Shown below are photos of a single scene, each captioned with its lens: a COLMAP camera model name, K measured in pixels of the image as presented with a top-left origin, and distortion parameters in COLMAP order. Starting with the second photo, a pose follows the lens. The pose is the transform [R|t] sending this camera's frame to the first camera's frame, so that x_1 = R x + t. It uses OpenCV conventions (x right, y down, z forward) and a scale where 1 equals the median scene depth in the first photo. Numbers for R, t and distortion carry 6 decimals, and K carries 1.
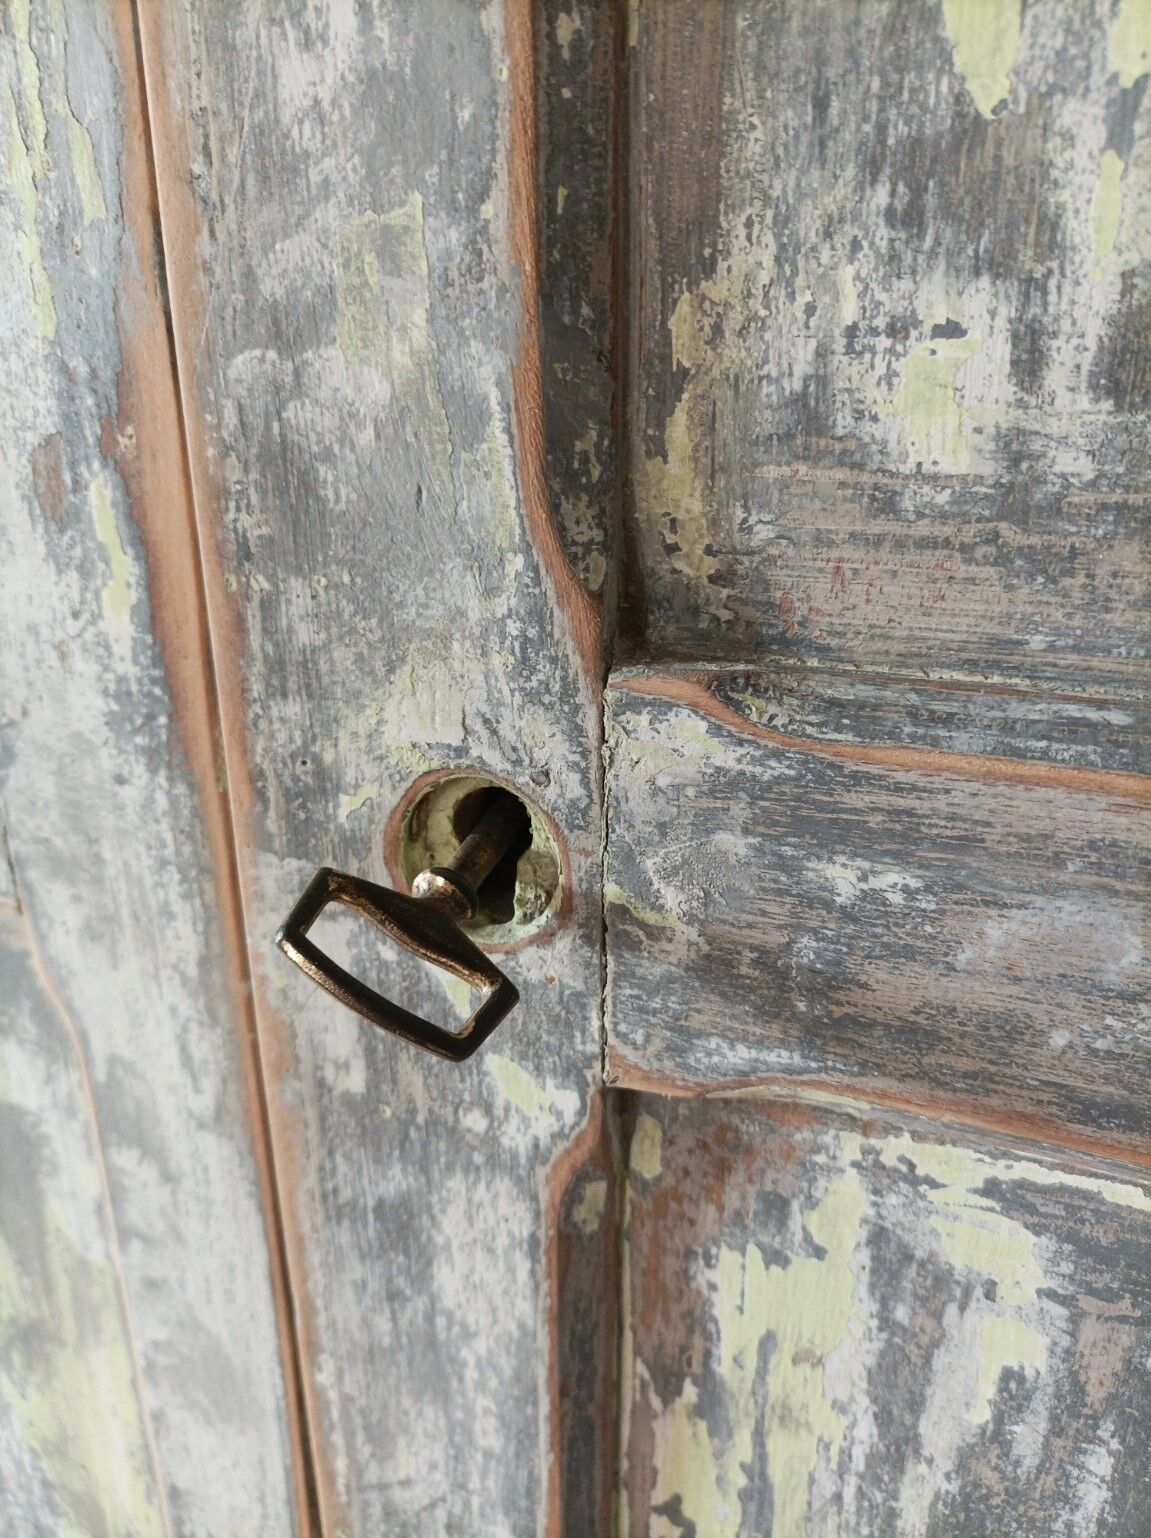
lens RADIAL K [[1167.1, 0, 587.0], [0, 1167.1, 771.3], [0, 0, 1]] dist [0.030772, -0.033493]
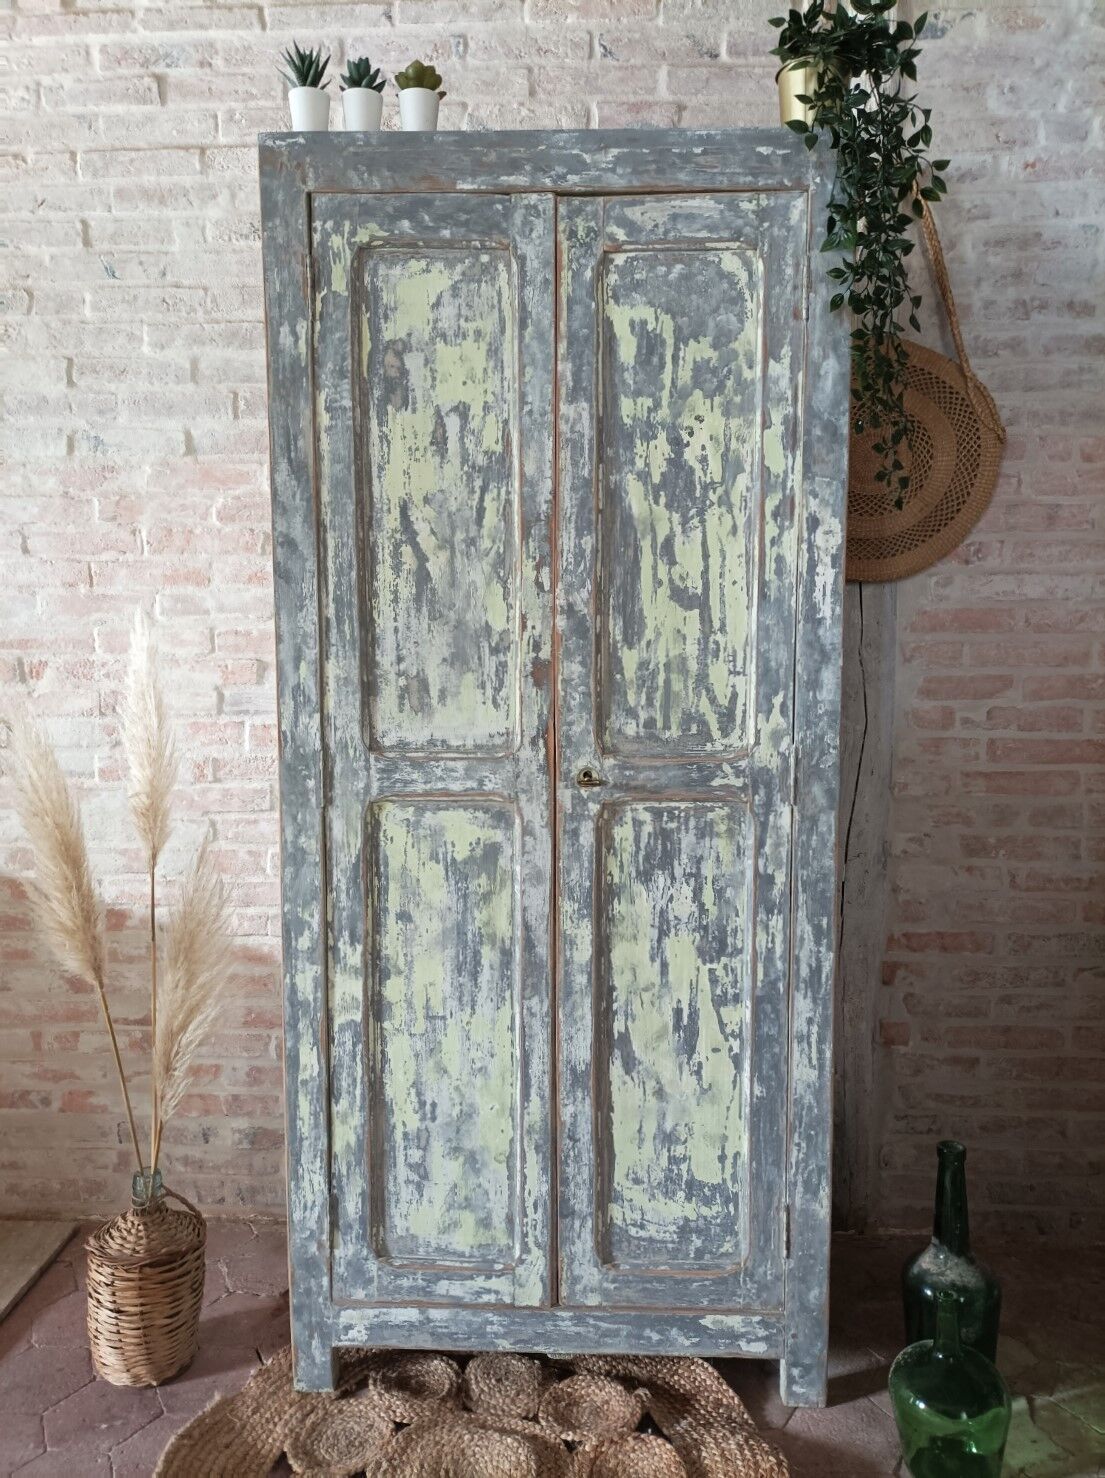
lens RADIAL K [[1121.6, 0, 552.8], [0, 1121.6, 745.6], [0, 0, 1]] dist [0.030772, -0.033493]
pose [[0.923929, -0.044518, 0.379966, -3.549760], [0.143077, 0.961340, -0.235275, 1.791804], [-0.354802, 0.271742, 0.894579, -6.588563]]
